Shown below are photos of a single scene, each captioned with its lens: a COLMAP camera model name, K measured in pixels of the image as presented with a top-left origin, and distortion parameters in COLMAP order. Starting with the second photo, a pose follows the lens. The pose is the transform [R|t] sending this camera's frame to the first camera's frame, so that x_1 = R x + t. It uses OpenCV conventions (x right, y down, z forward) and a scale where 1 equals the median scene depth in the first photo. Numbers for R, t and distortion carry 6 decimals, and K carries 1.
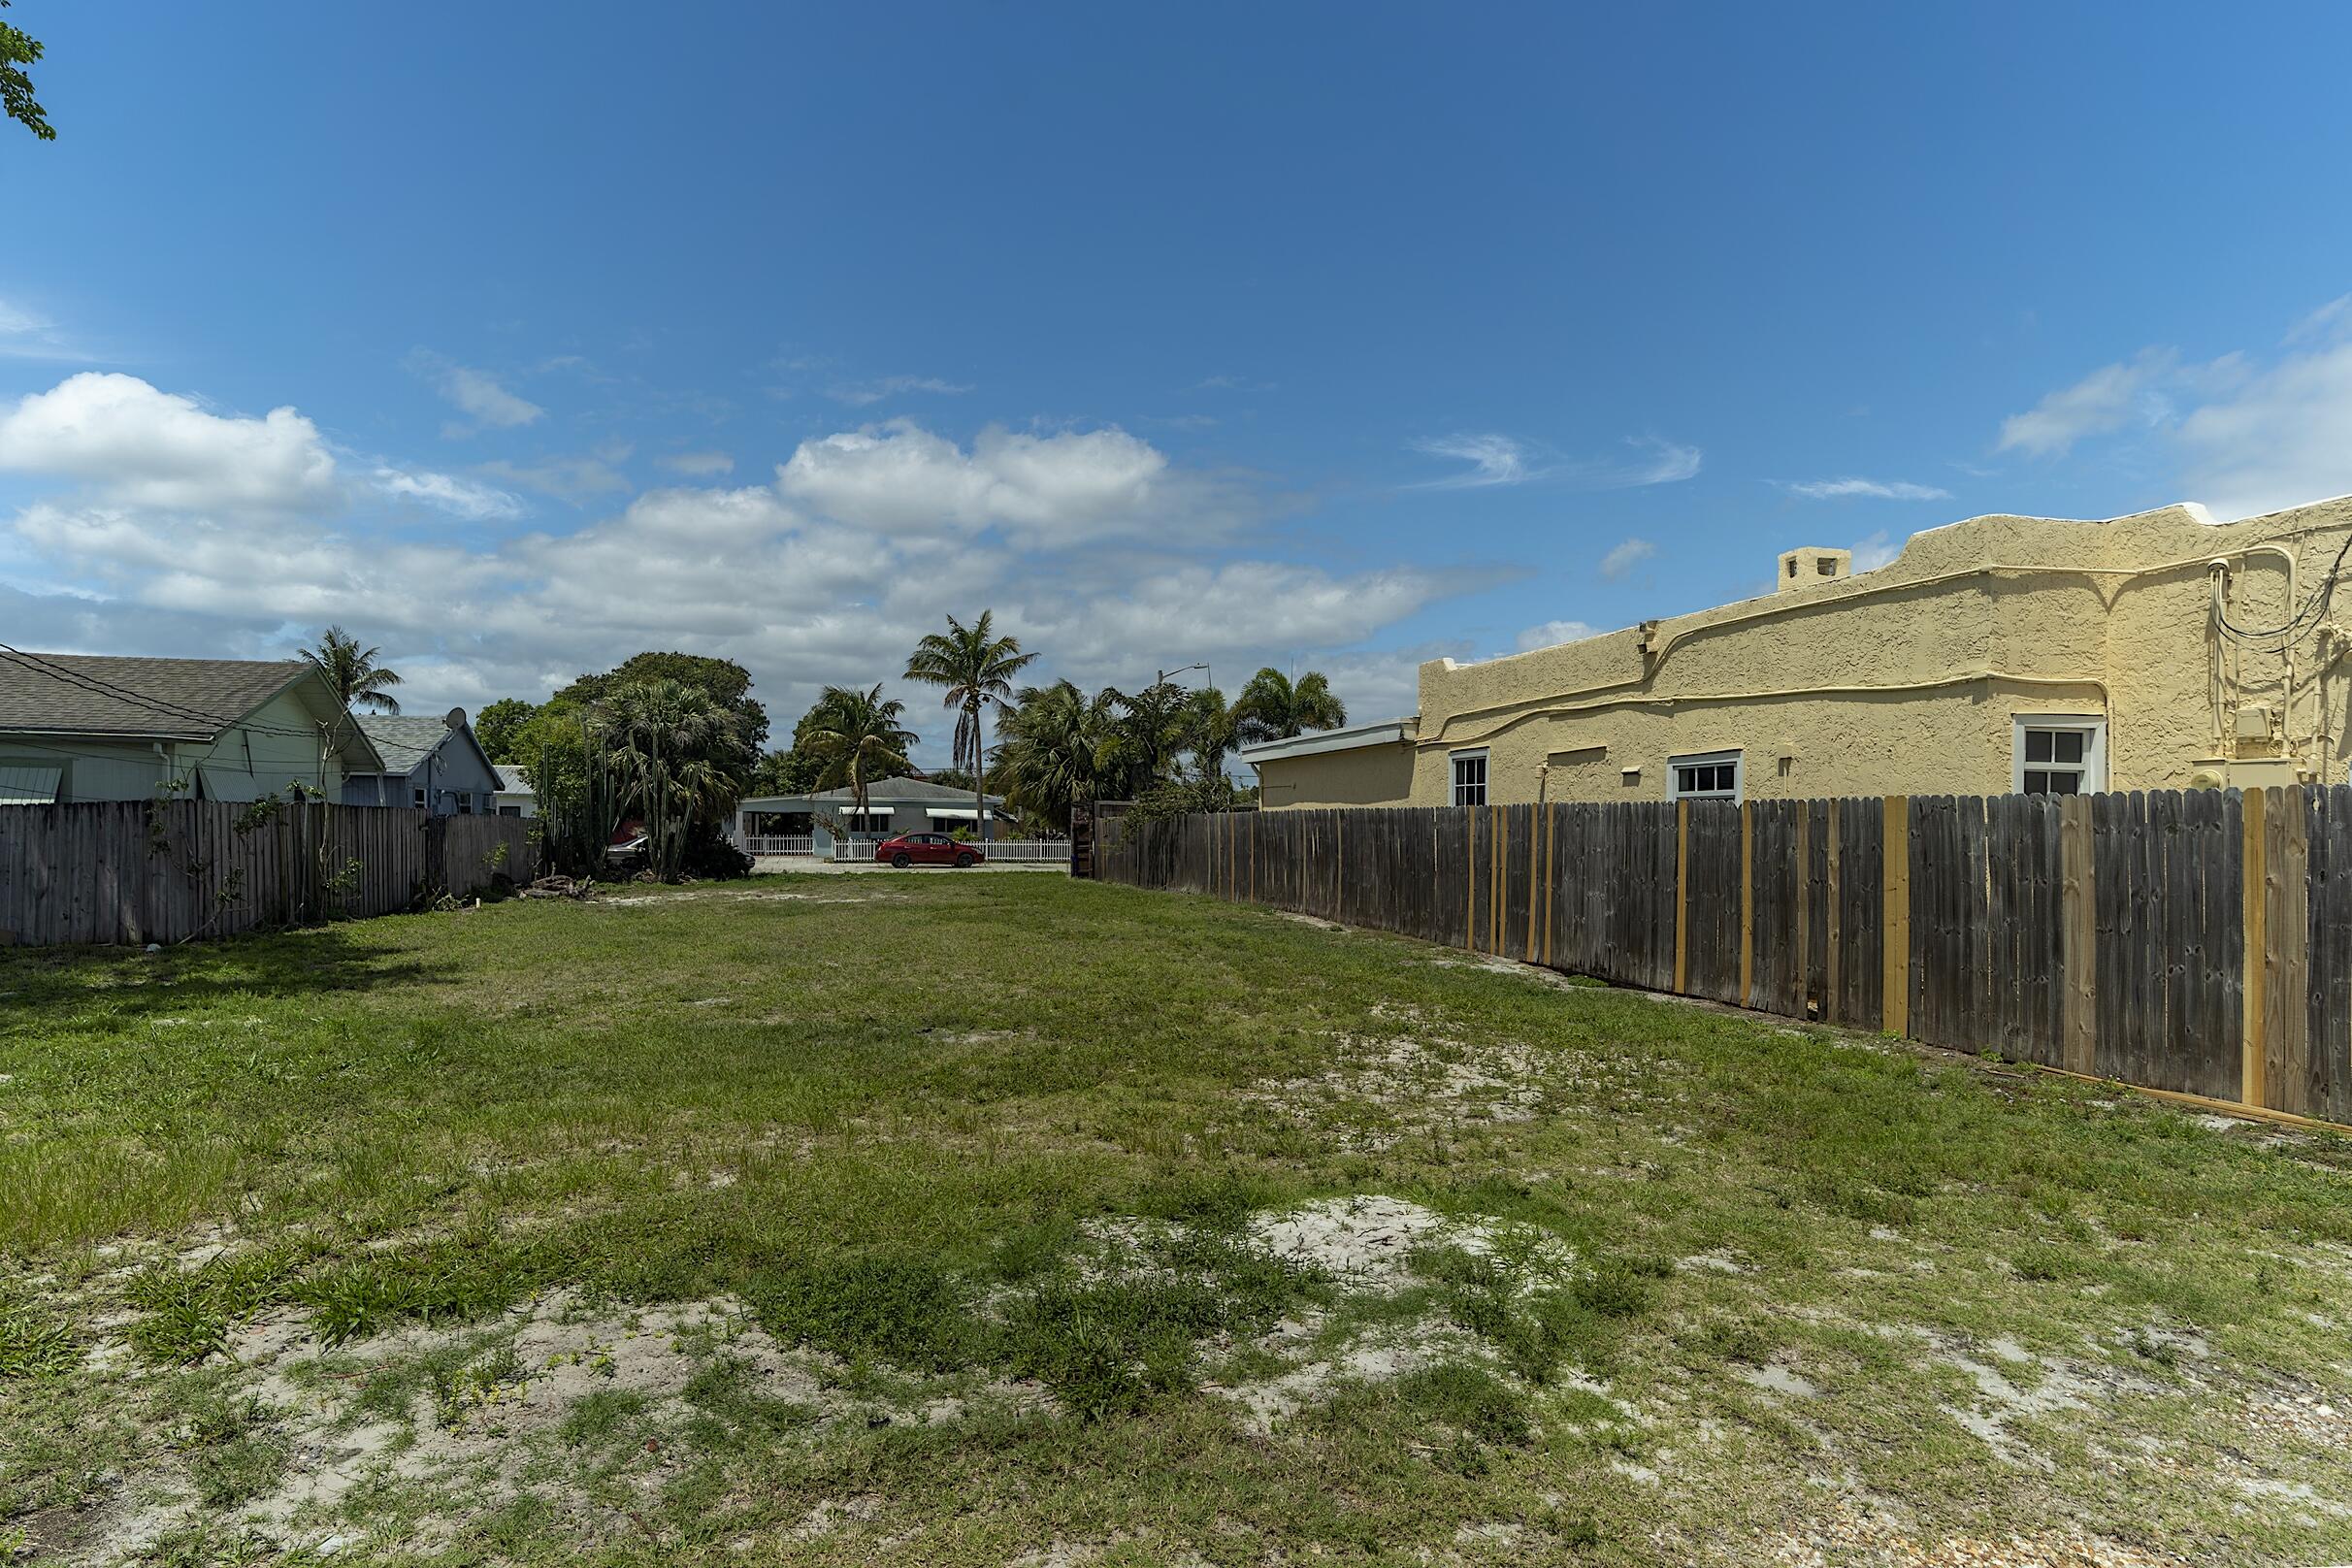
lens RADIAL K [[1298.2, 0, 1176.0], [0, 1298.2, 784.0], [0, 0, 1]] dist [0.086774, -0.000652]
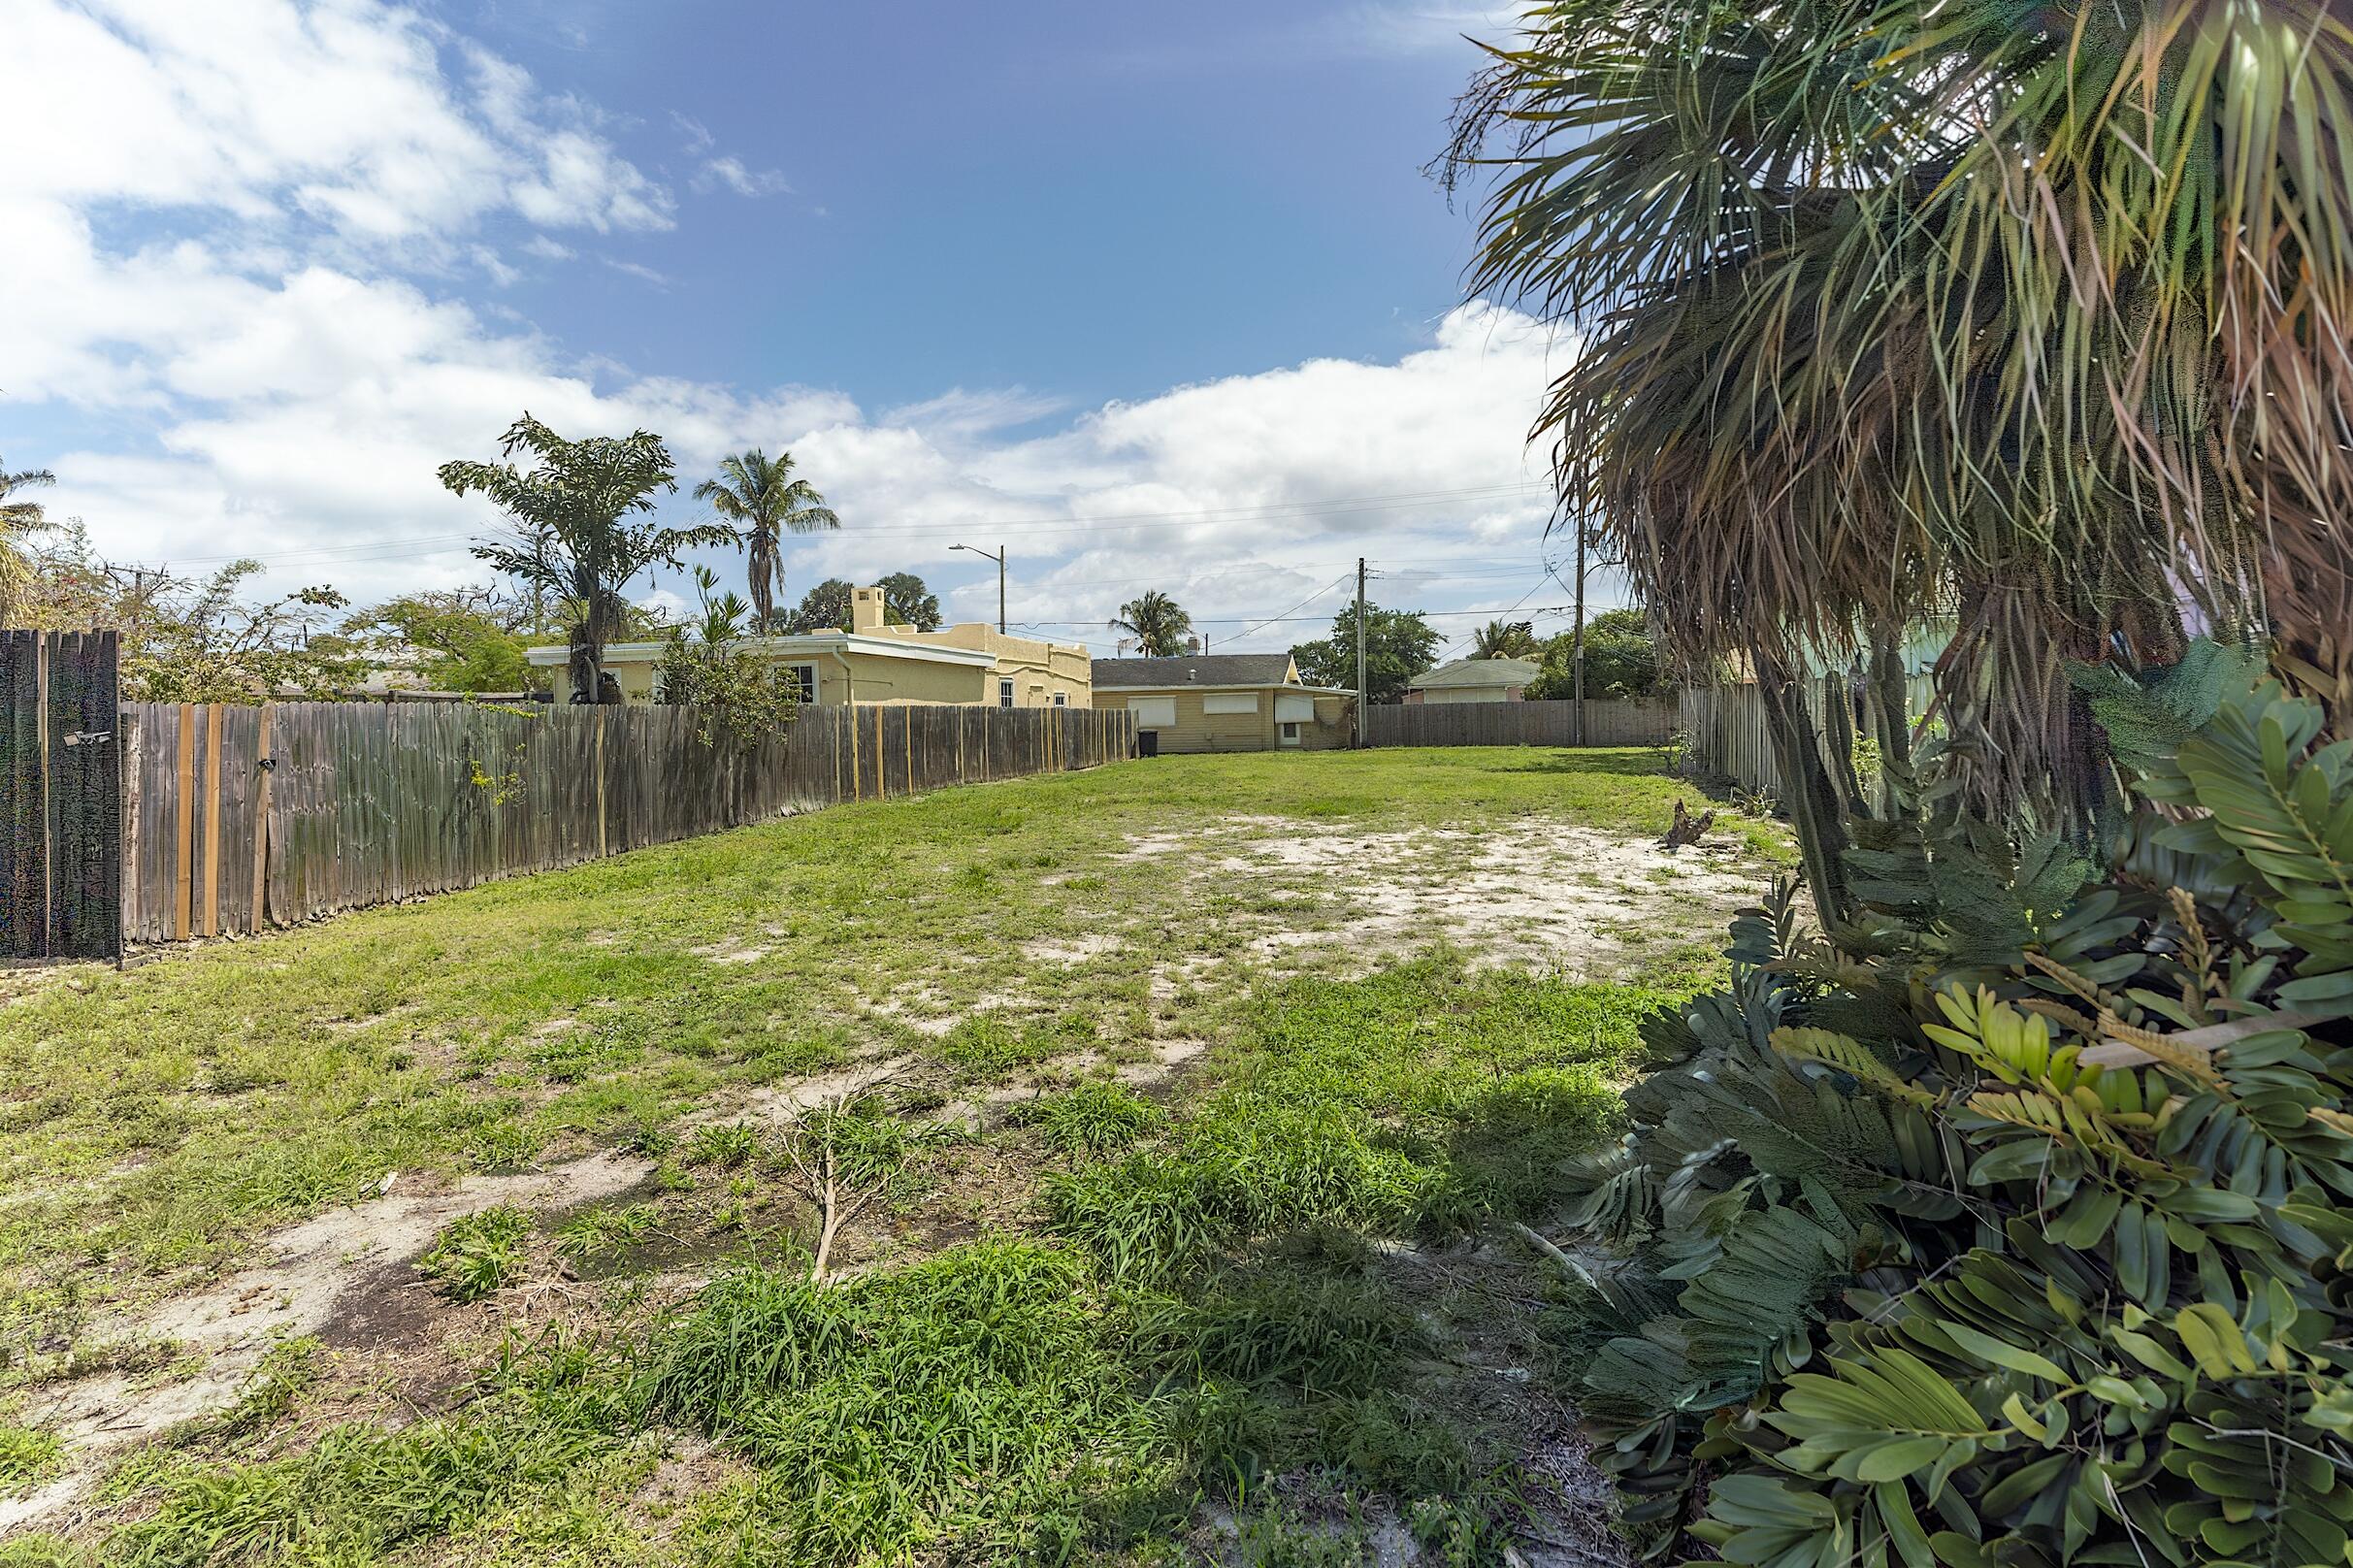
lens RADIAL K [[1193.7, 0, 1174.2], [0, 1193.7, 728.6], [0, 0, 1]] dist [0.013738, 0.000002]
pose [[-0.876162, 0.008726, 0.481938, -1.089718], [0.000500, 0.999852, -0.017195, 0.101821], [-0.482017, -0.014824, -0.876036, 3.109064]]
